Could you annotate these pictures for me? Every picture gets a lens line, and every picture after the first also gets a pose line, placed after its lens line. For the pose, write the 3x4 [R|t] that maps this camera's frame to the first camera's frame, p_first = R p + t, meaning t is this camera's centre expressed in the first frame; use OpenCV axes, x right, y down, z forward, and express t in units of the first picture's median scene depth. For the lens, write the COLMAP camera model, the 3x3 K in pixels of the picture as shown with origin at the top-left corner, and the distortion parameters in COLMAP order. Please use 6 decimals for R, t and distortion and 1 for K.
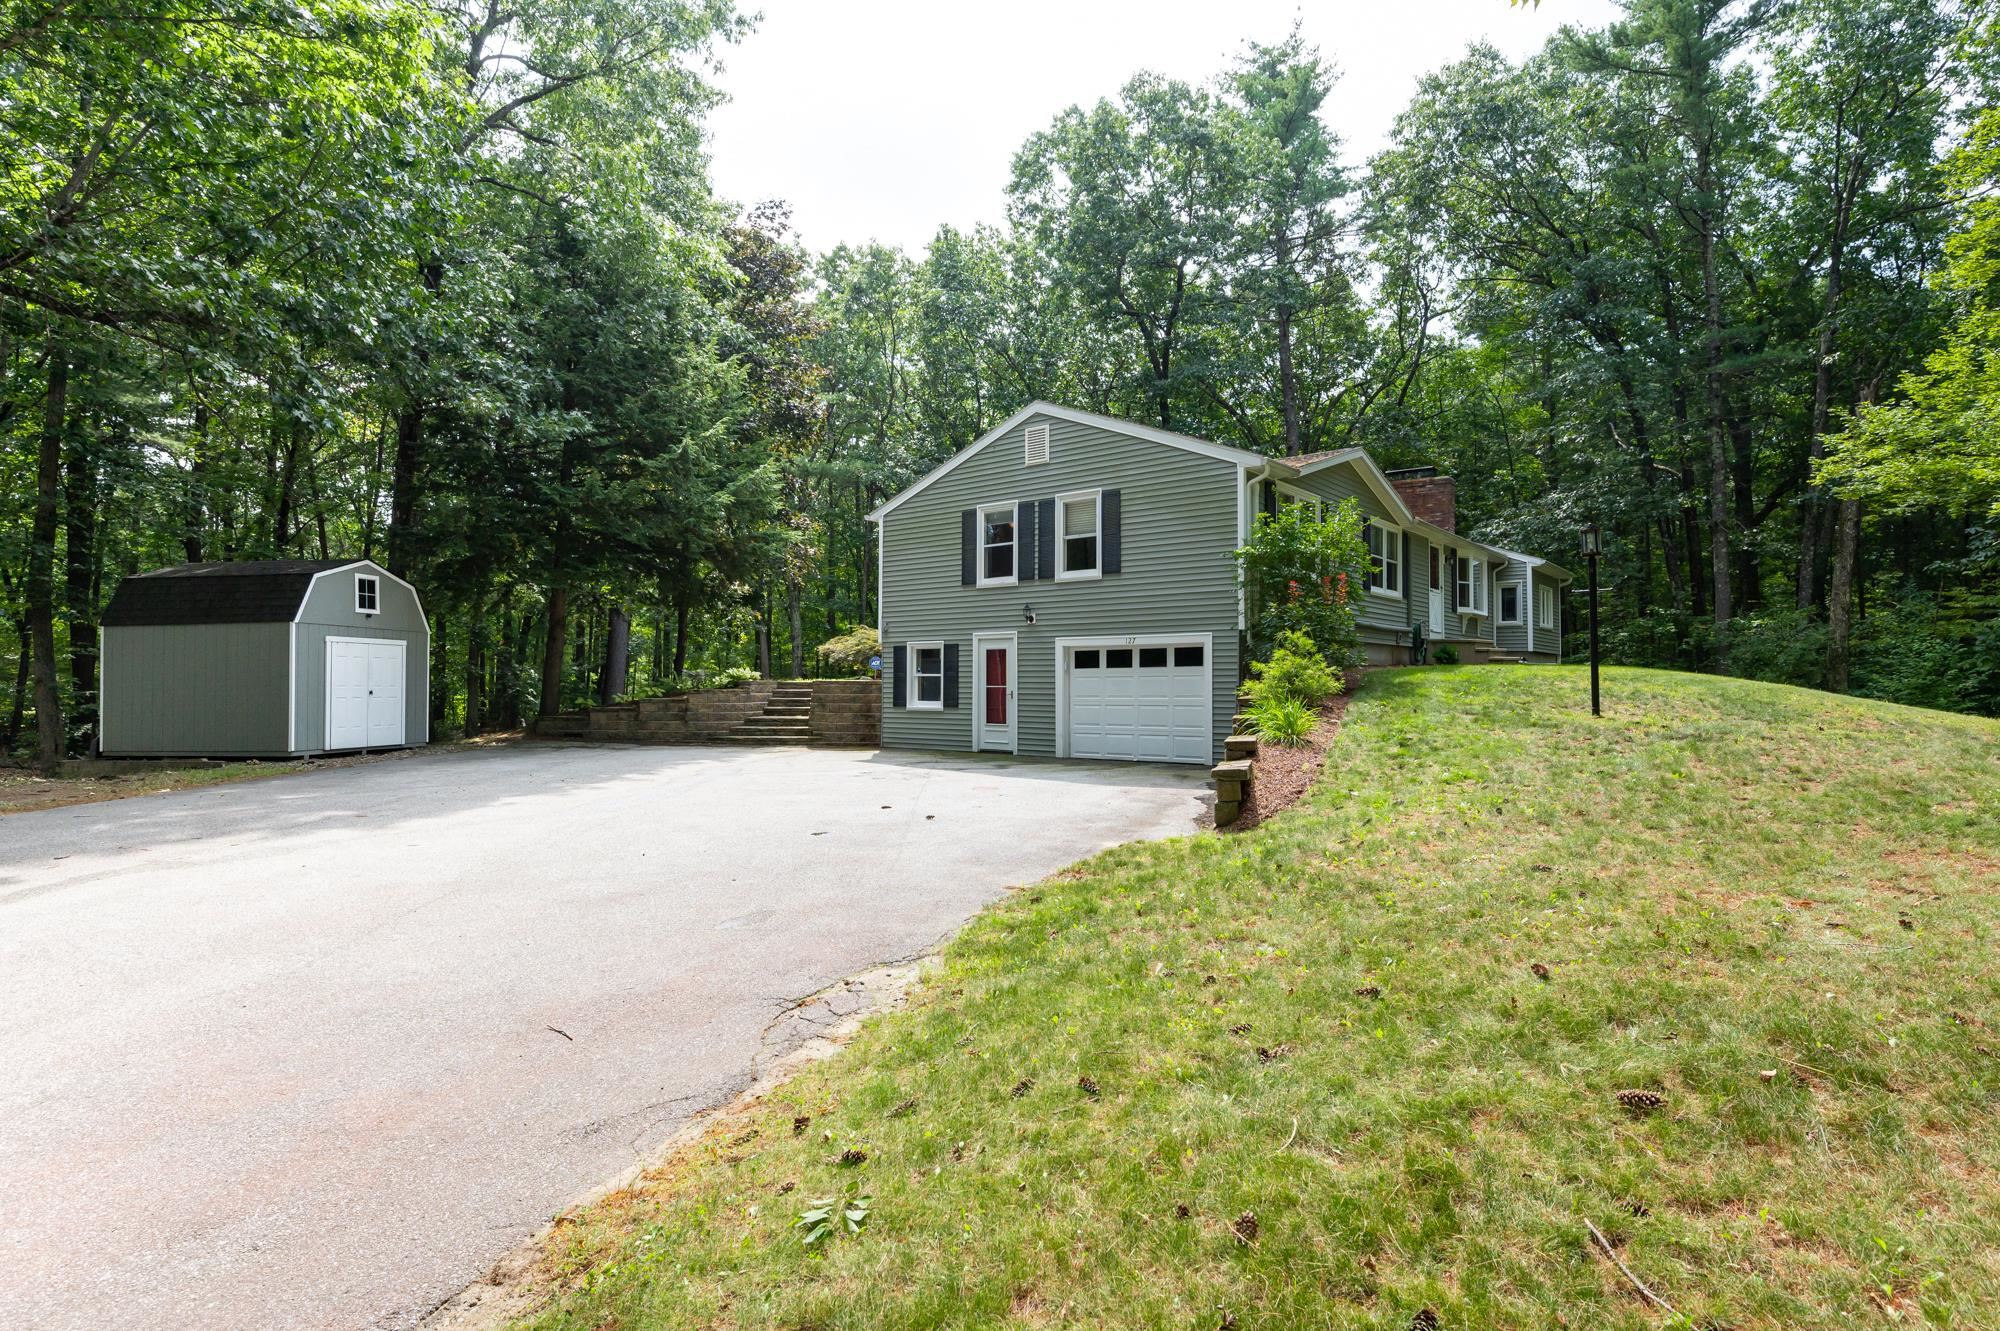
lens RADIAL K [[1034.0, 0, 1000.5], [0, 1034.0, 670.3], [0, 0, 1]] dist [-0.000683, -0.000037]
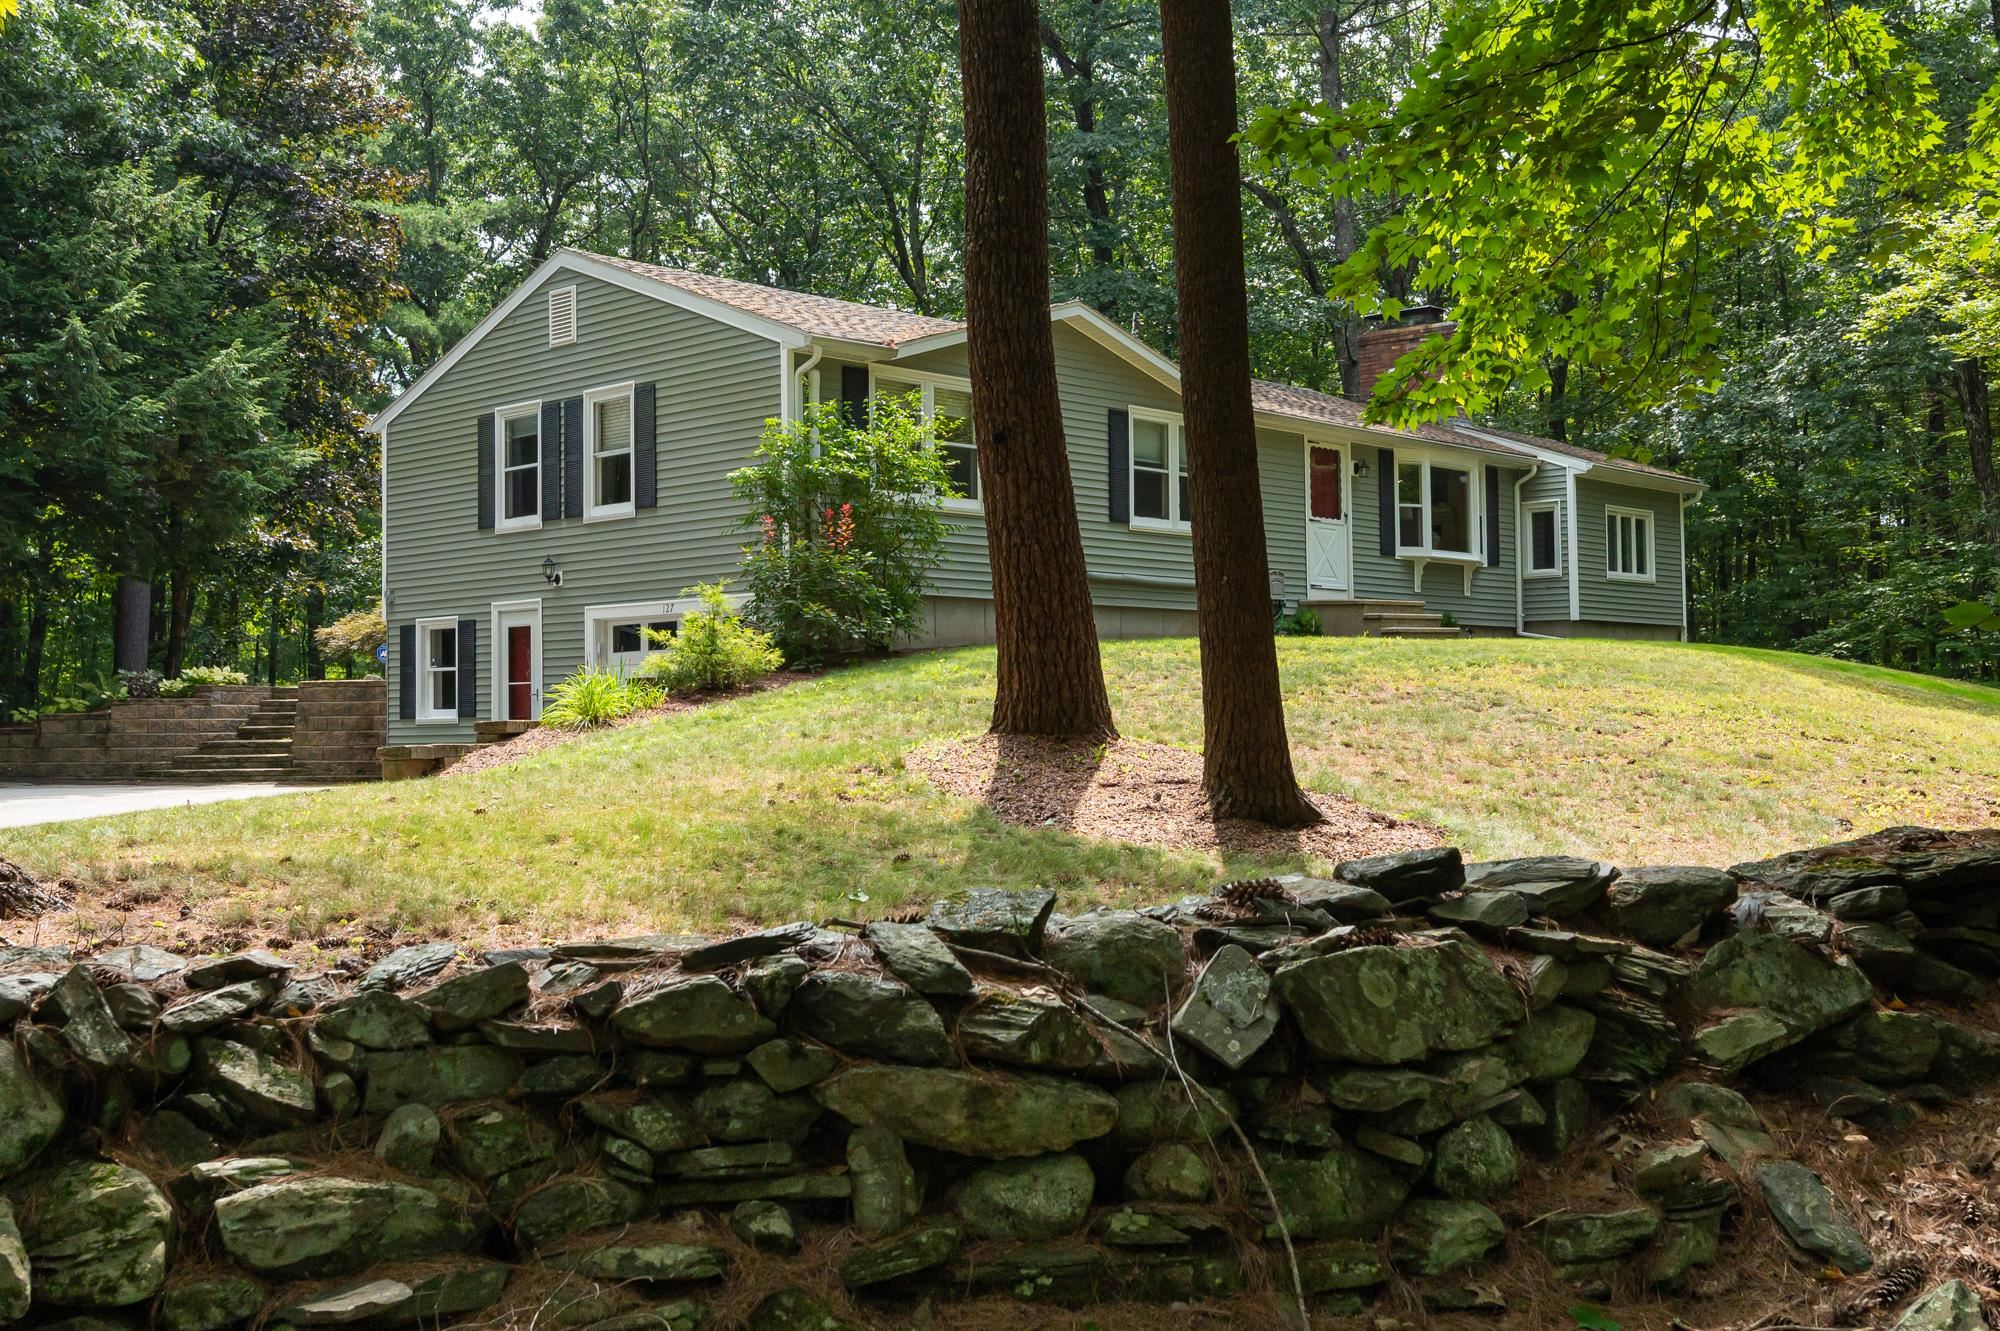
lens RADIAL K [[2148.4, 0, 999.7], [0, 2148.4, 664.6], [0, 0, 1]] dist [-0.003164, 0.000000]
pose [[0.995665, -0.016239, -0.091581, 0.417021], [0.014689, 0.999738, -0.017574, 0.031790], [0.091843, 0.016153, 0.995642, -0.323631]]
